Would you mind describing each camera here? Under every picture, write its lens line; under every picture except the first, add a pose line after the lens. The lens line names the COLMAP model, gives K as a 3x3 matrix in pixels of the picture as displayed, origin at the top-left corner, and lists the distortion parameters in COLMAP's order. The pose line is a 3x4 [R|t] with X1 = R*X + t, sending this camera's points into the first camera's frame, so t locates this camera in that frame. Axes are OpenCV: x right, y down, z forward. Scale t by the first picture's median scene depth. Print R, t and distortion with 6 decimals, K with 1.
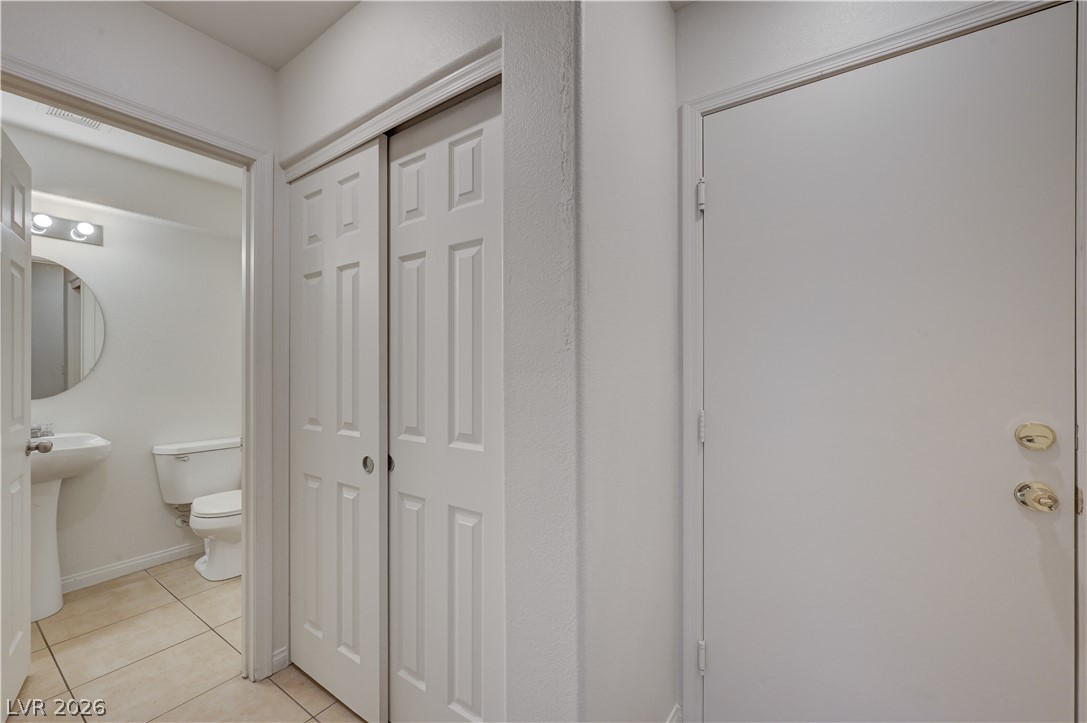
lens RADIAL K [[432.3, 0, 544.0], [0, 432.3, 363.3], [0, 0, 1]] dist [-0.000377, -0.000496]
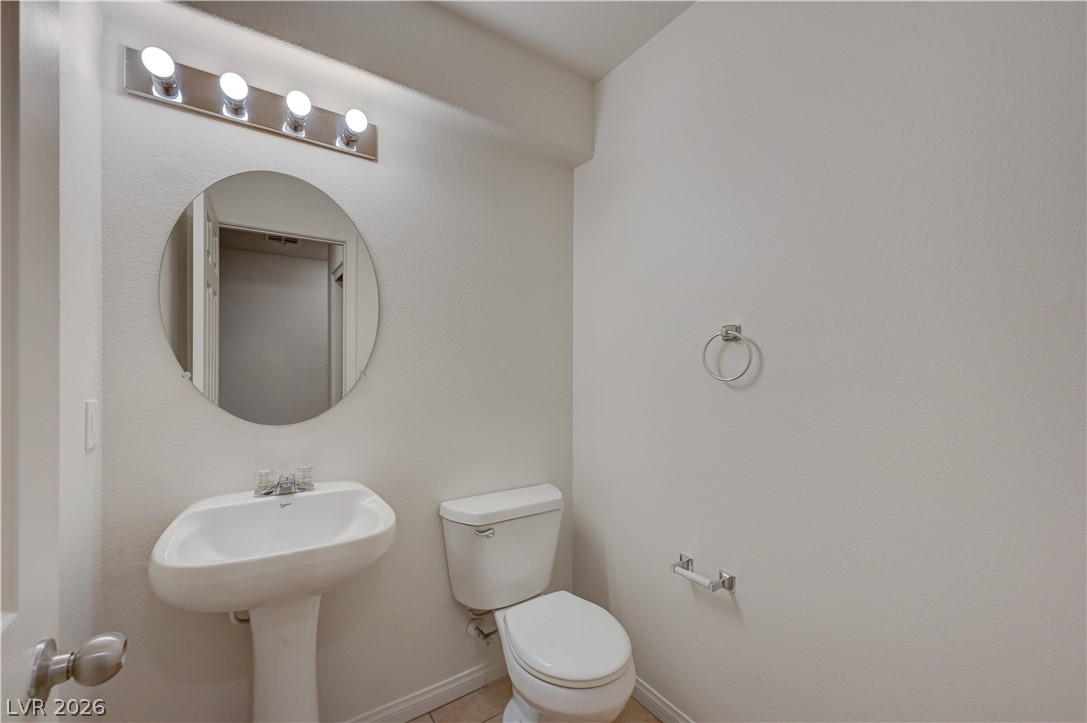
lens RADIAL K [[432.3, 0, 546.6], [0, 432.3, 390.7], [0, 0, 1]] dist [-0.000377, -0.000496]
pose [[0.932218, -0.000902, -0.361897, -0.551724], [0.002147, 0.999993, 0.003038, 0.033422], [0.361892, -0.003609, 0.932213, 0.497614]]
